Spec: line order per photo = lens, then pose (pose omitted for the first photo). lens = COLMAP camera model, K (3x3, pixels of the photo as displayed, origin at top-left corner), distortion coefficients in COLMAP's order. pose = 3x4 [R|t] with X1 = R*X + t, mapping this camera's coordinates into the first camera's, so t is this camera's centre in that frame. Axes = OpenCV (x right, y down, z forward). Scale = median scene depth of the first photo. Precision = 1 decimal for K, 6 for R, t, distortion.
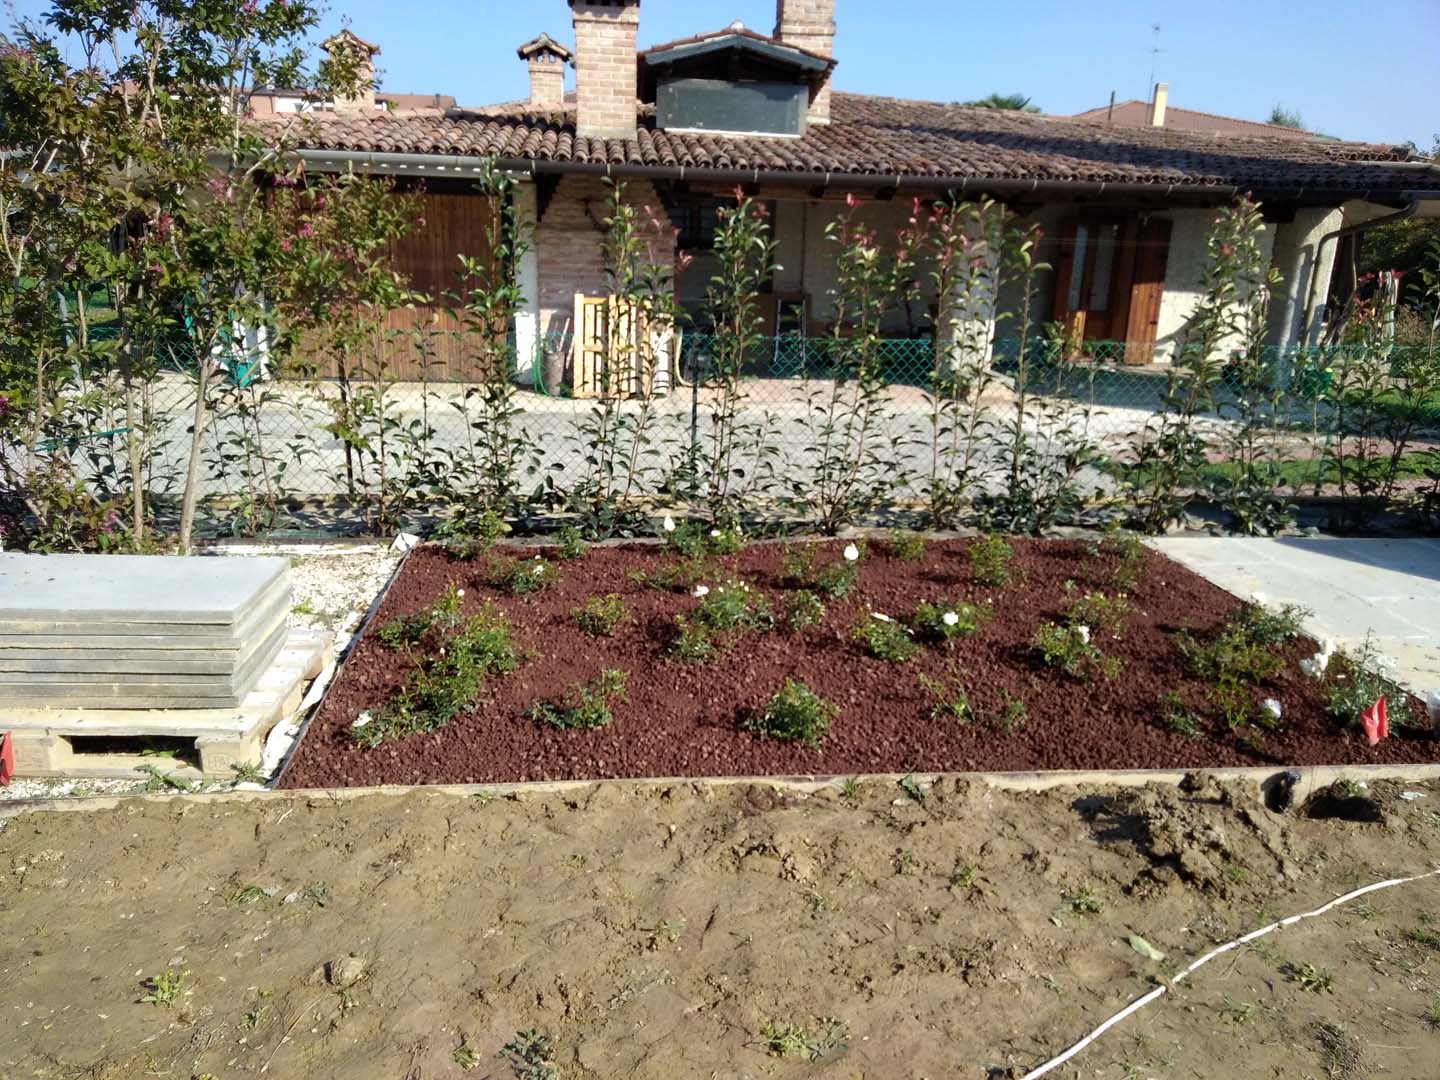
lens RADIAL K [[1064.6, 0, 716.5], [0, 1064.6, 548.1], [0, 0, 1]] dist [0.042812, -0.015520]
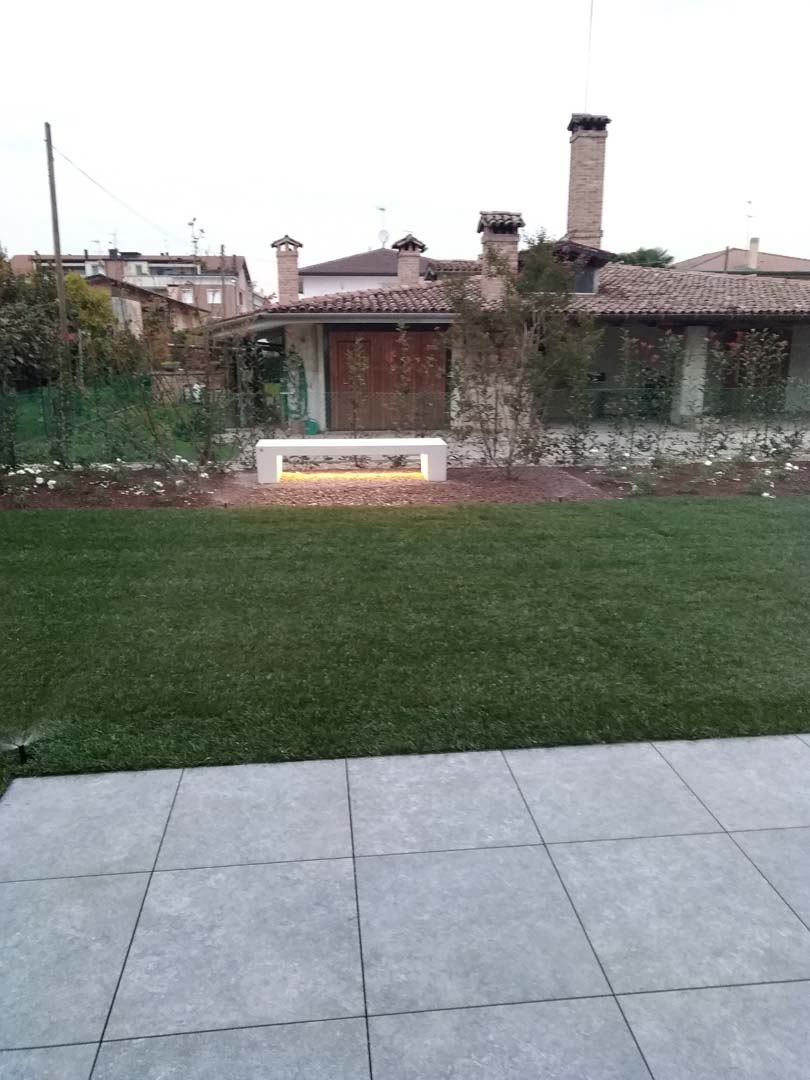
lens RADIAL K [[798.5, 0, 400.9], [0, 798.5, 545.1], [0, 0, 1]] dist [0.042812, -0.015520]
pose [[0.999618, -0.027238, -0.004681, -0.277352], [0.027027, 0.998817, -0.040431, 0.105752], [0.005776, 0.040289, 0.999171, -0.403145]]
